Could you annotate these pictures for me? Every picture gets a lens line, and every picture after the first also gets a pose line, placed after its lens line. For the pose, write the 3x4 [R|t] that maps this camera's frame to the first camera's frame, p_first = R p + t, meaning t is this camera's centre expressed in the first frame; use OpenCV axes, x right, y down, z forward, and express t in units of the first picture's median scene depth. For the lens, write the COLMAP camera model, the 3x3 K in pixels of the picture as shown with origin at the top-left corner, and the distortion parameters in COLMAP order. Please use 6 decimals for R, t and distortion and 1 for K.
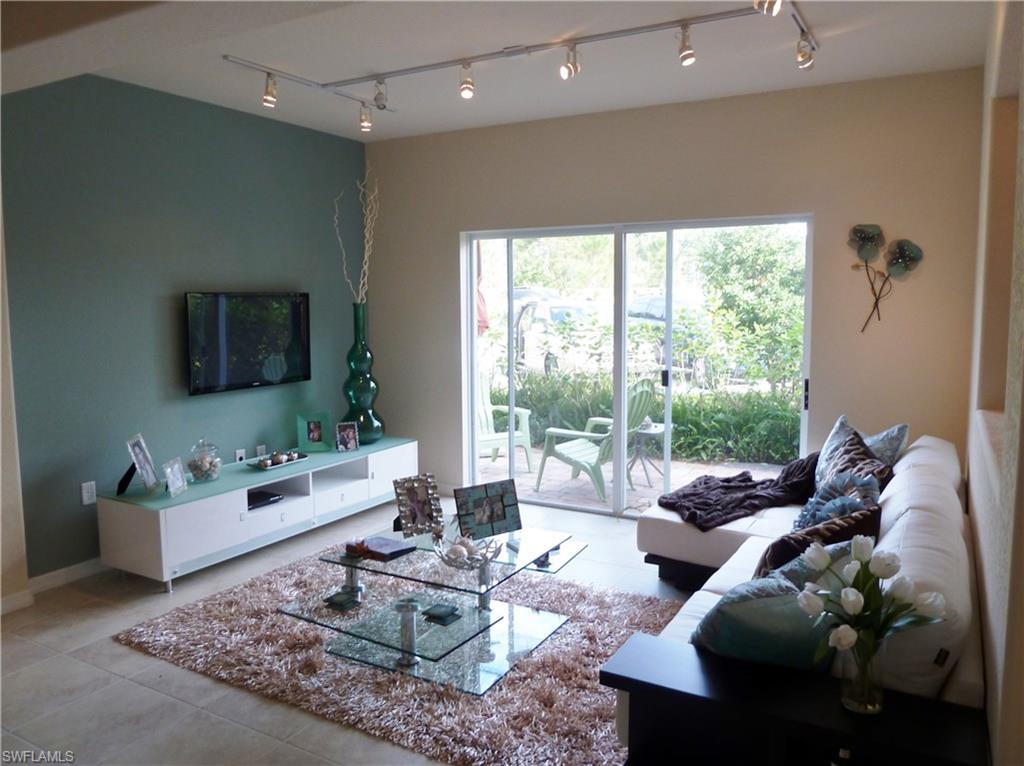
lens RADIAL K [[780.1, 0, 512.0], [0, 780.1, 383.0], [0, 0, 1]] dist [0.000256, 0.000481]
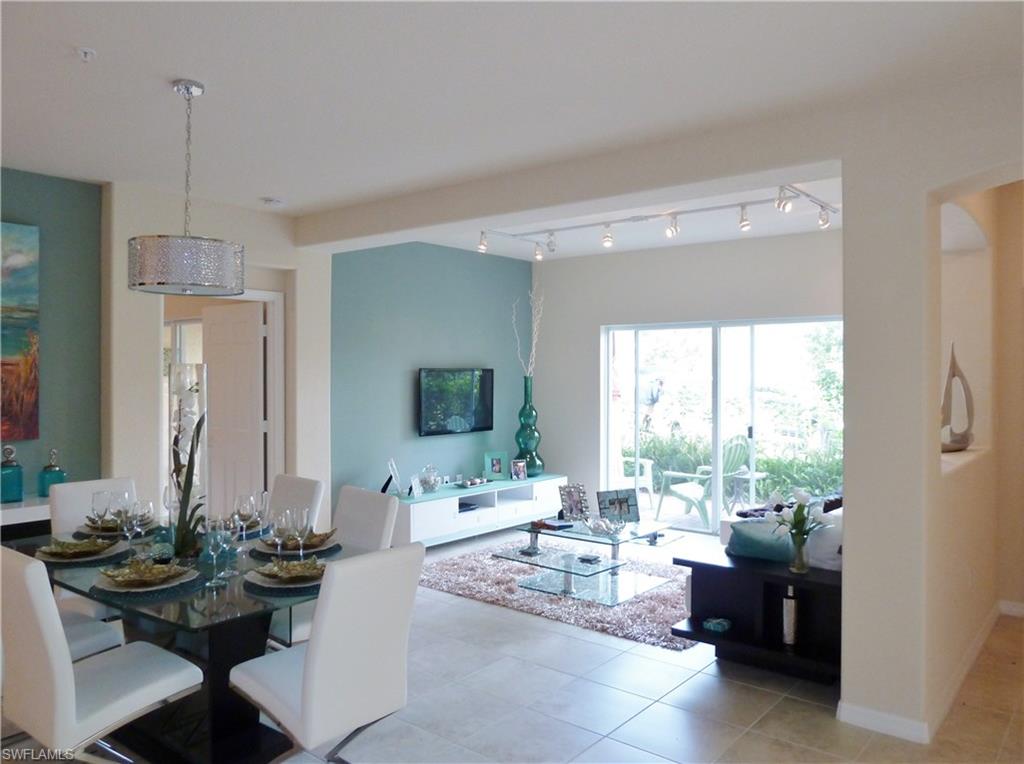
lens RADIAL K [[767.5, 0, 512.0], [0, 767.5, 382.0], [0, 0, 1]] dist [-0.045249, 0.001115]
pose [[0.985168, 0.006917, -0.171455, 0.015589], [-0.023445, 0.995243, -0.094560, 0.045838], [0.169985, 0.097177, 0.980643, -0.418890]]
